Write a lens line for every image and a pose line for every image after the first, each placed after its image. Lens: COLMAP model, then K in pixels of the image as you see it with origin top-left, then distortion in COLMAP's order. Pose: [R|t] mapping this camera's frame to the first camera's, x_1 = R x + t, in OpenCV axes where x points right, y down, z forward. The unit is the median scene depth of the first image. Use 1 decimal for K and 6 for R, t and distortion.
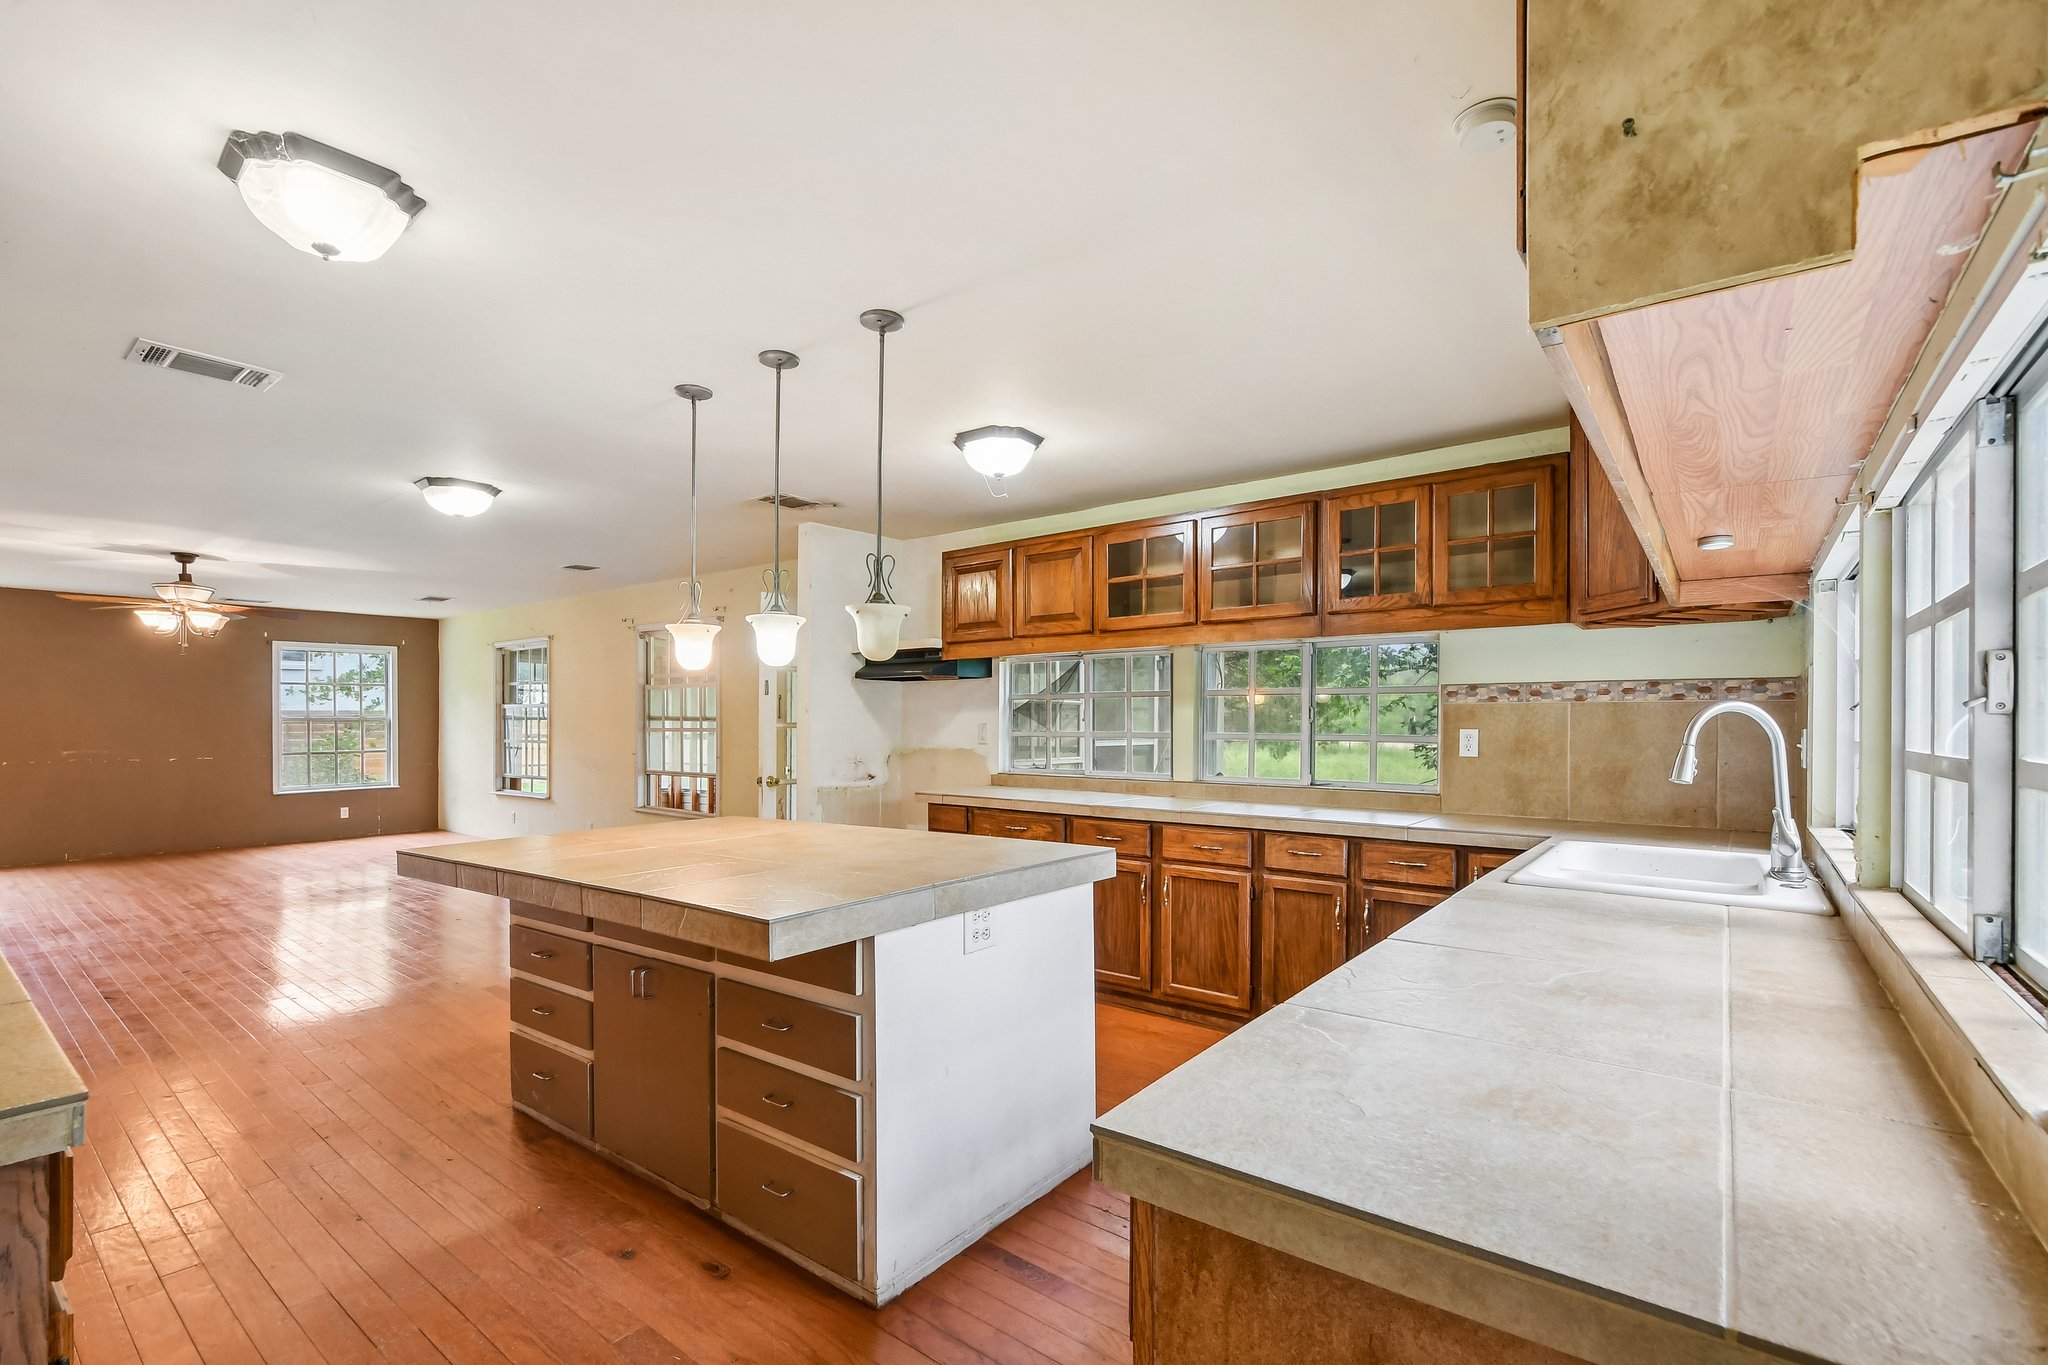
lens RADIAL K [[906.9, 0, 1016.2], [0, 906.9, 741.6], [0, 0, 1]] dist [-0.001454, -0.001125]
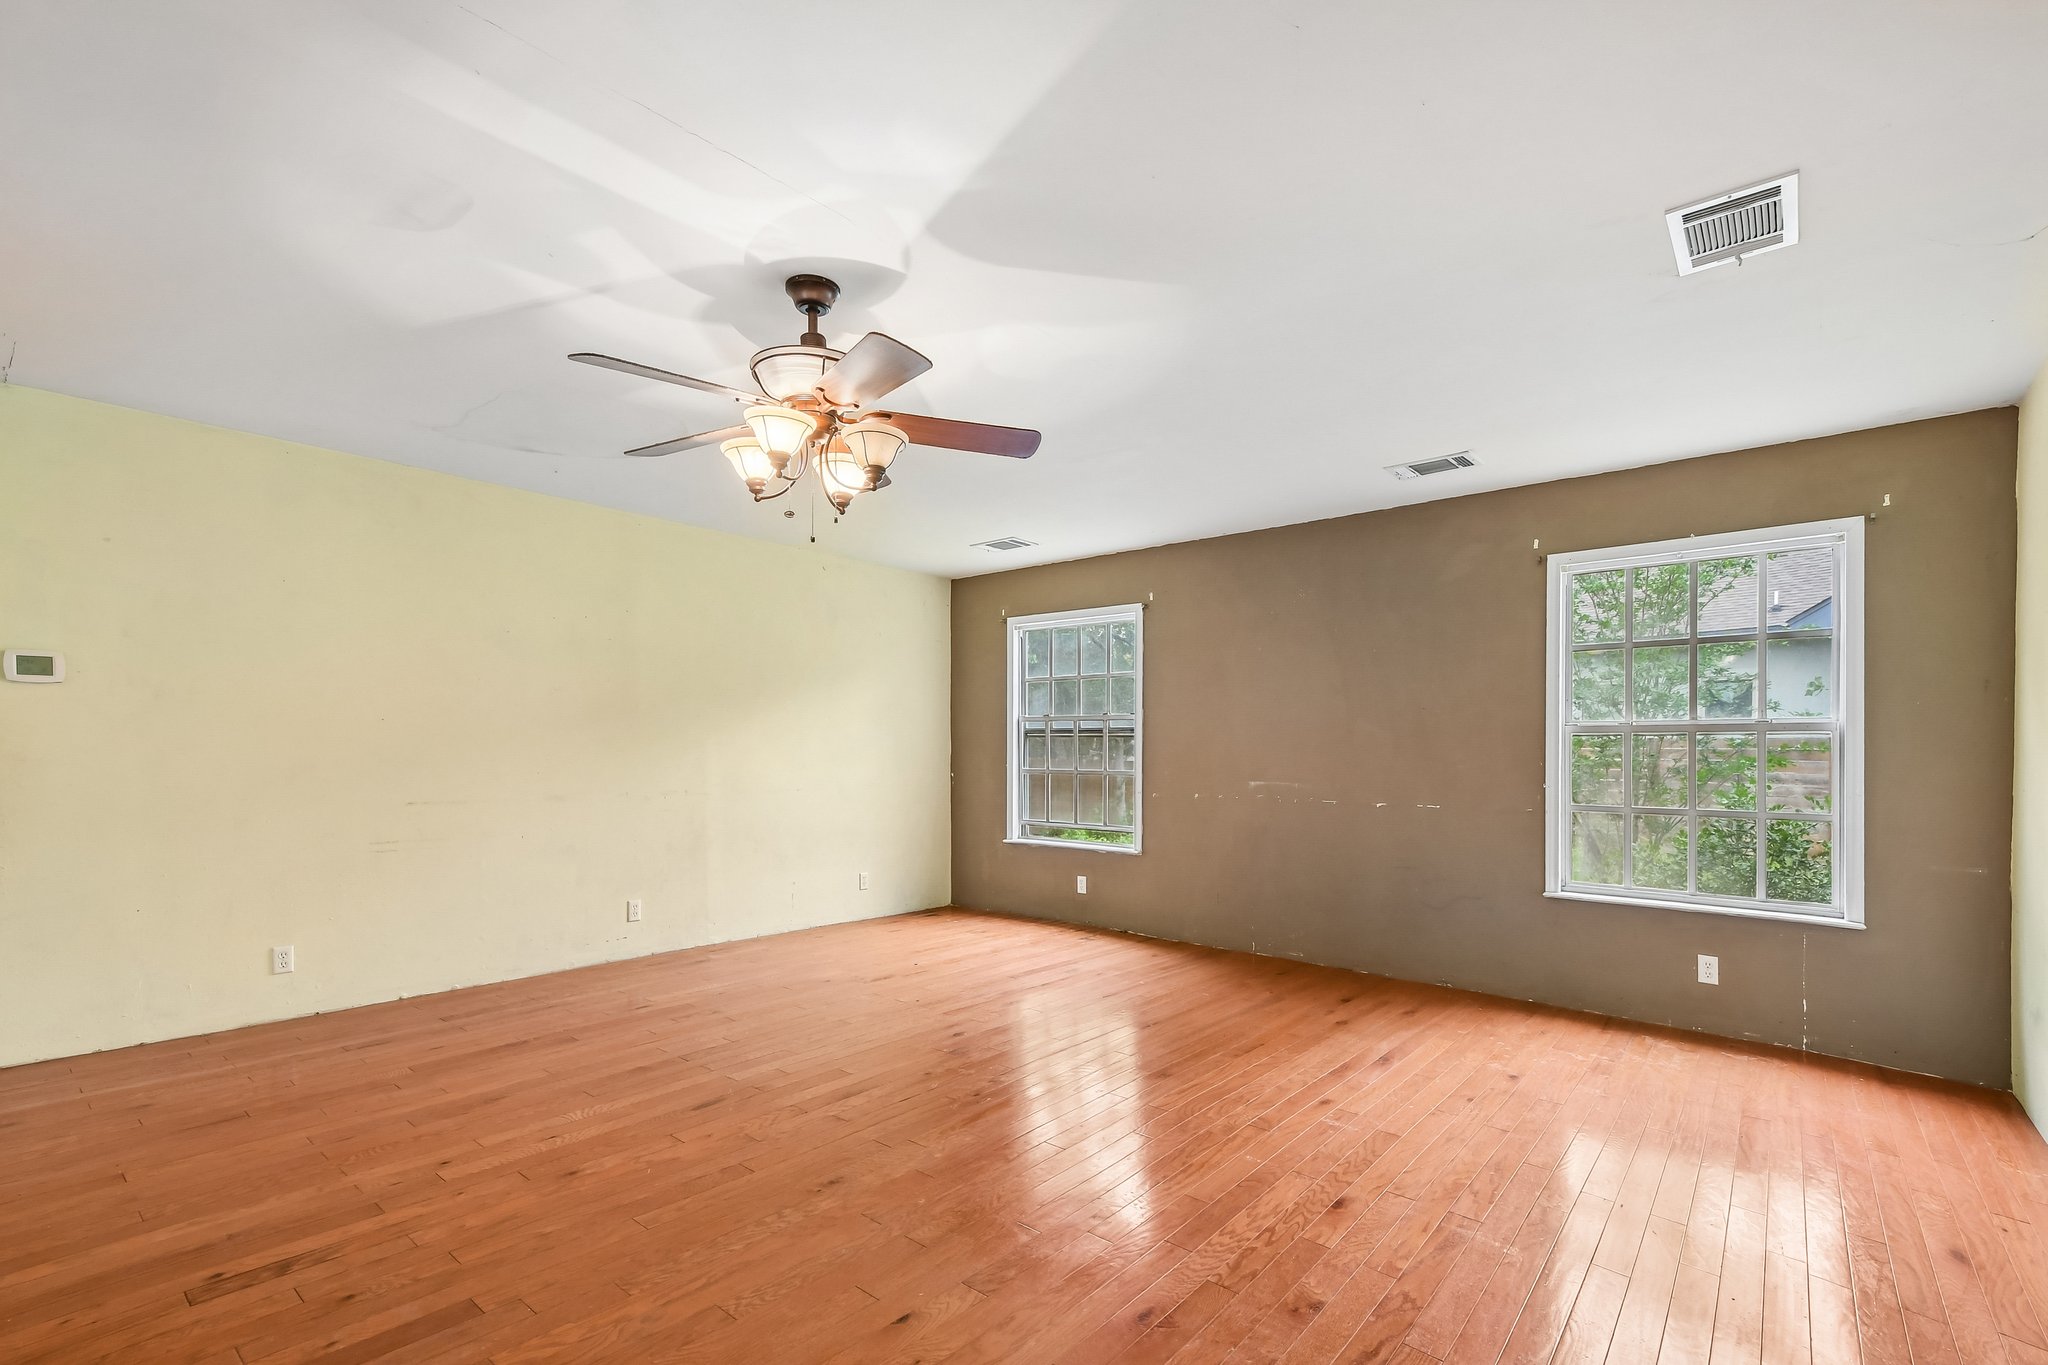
lens RADIAL K [[906.9, 0, 1016.2], [0, 906.9, 741.6], [0, 0, 1]] dist [-0.001454, -0.001125]
pose [[-0.045272, -0.014971, -0.998863, -0.600390], [-0.031723, 0.999405, -0.013541, -0.004183], [0.998471, 0.031074, -0.045720, 1.268929]]
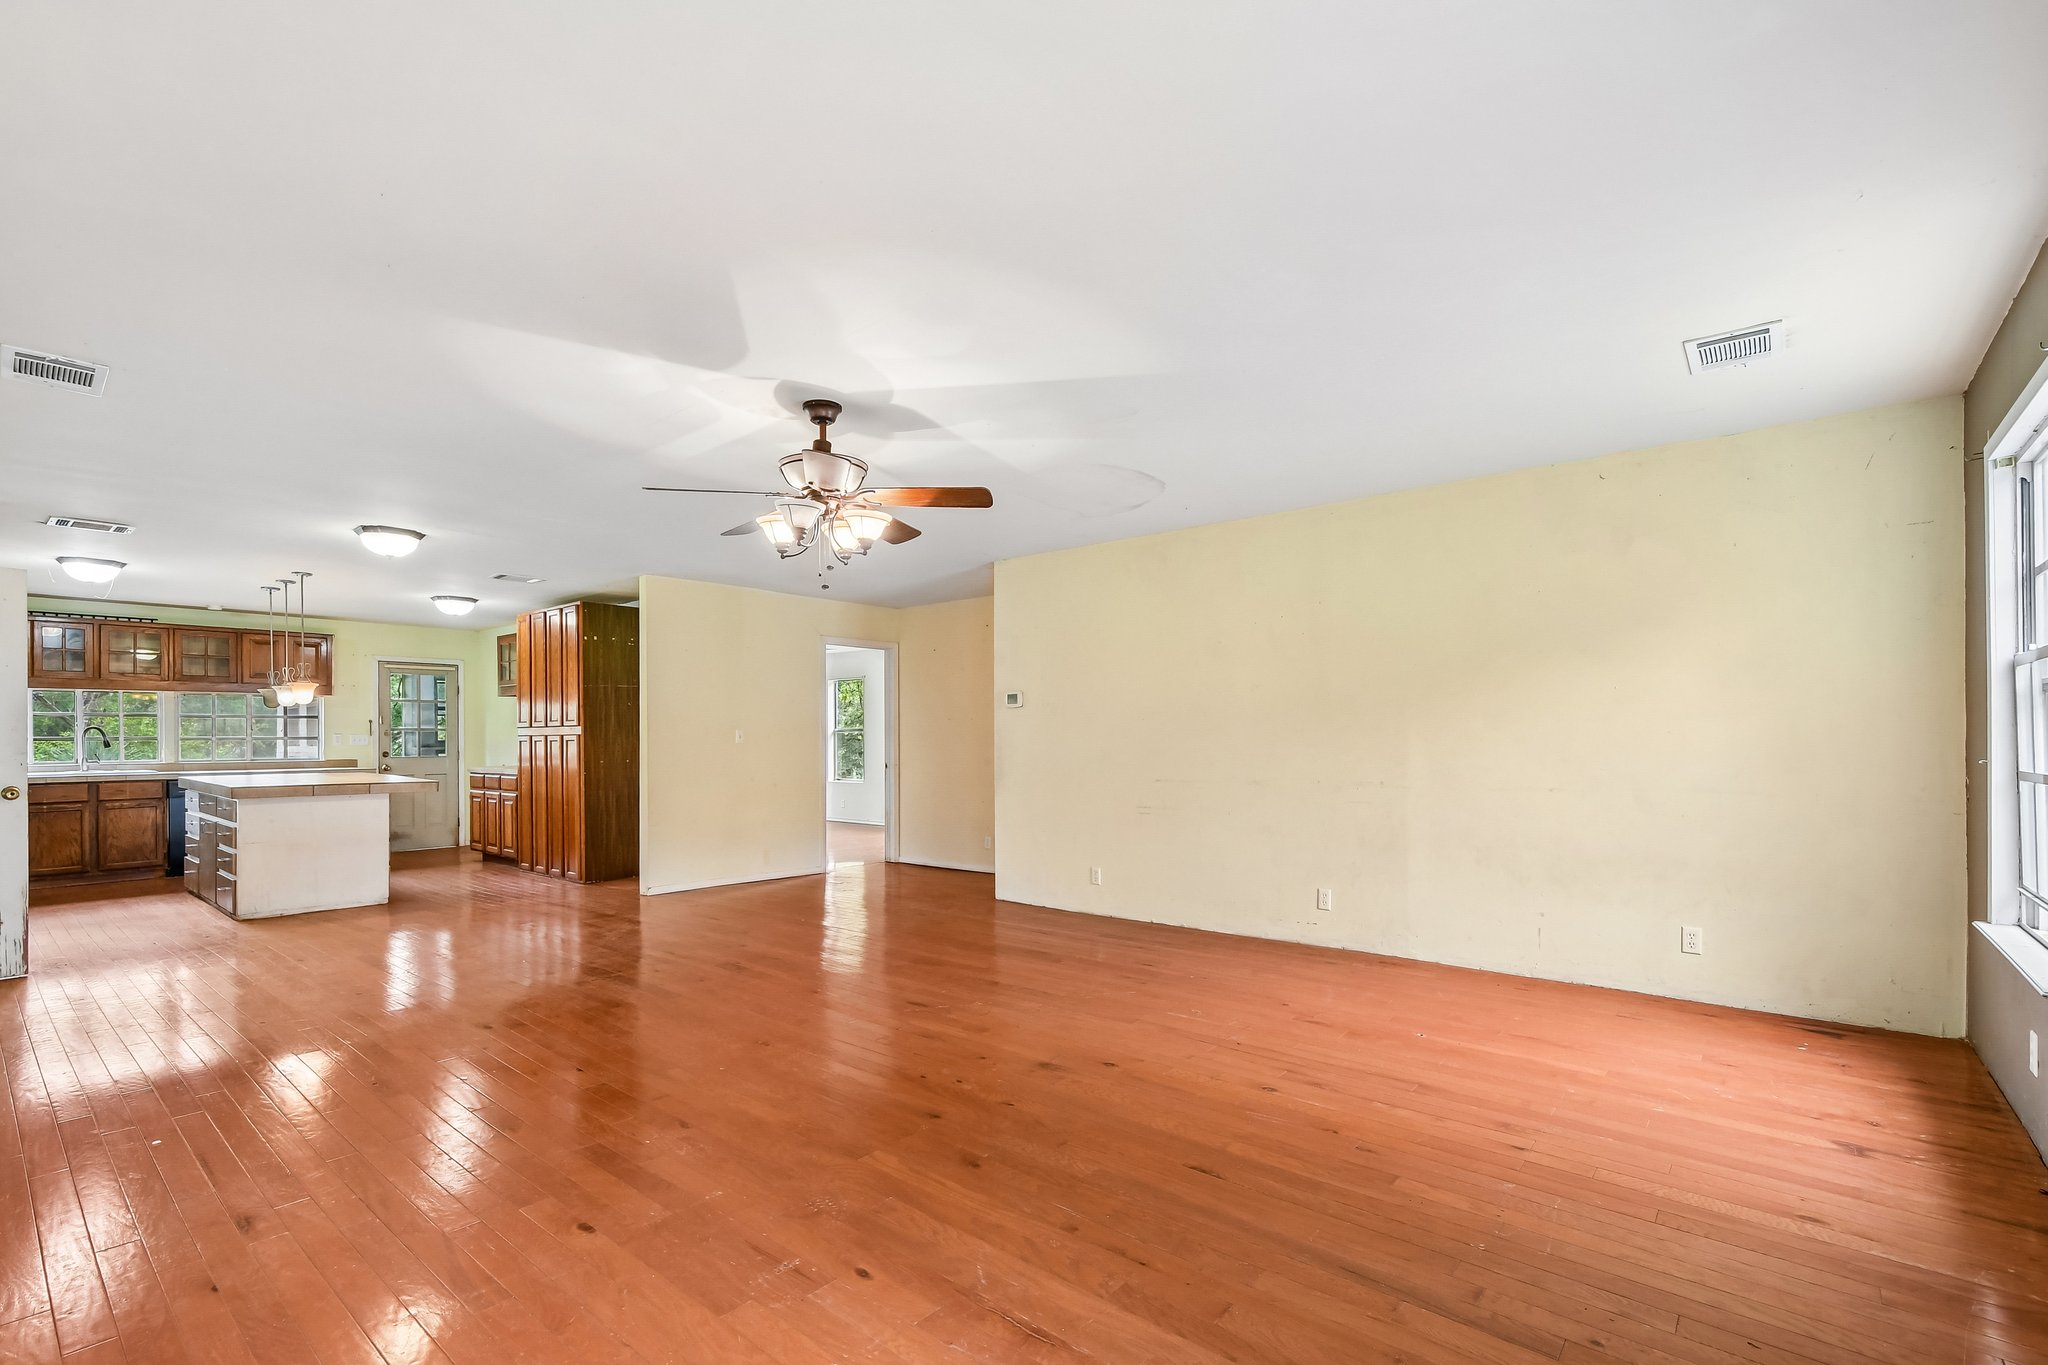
lens RADIAL K [[918.0, 0, 1016.7], [0, 918.0, 731.5], [0, 0, 1]] dist [0.006730, -0.009237]
pose [[-0.999272, 0.005236, 0.037800, -1.204038], [0.005699, 0.999910, 0.012151, -0.016714], [-0.037733, 0.012357, -0.999211, 1.773942]]
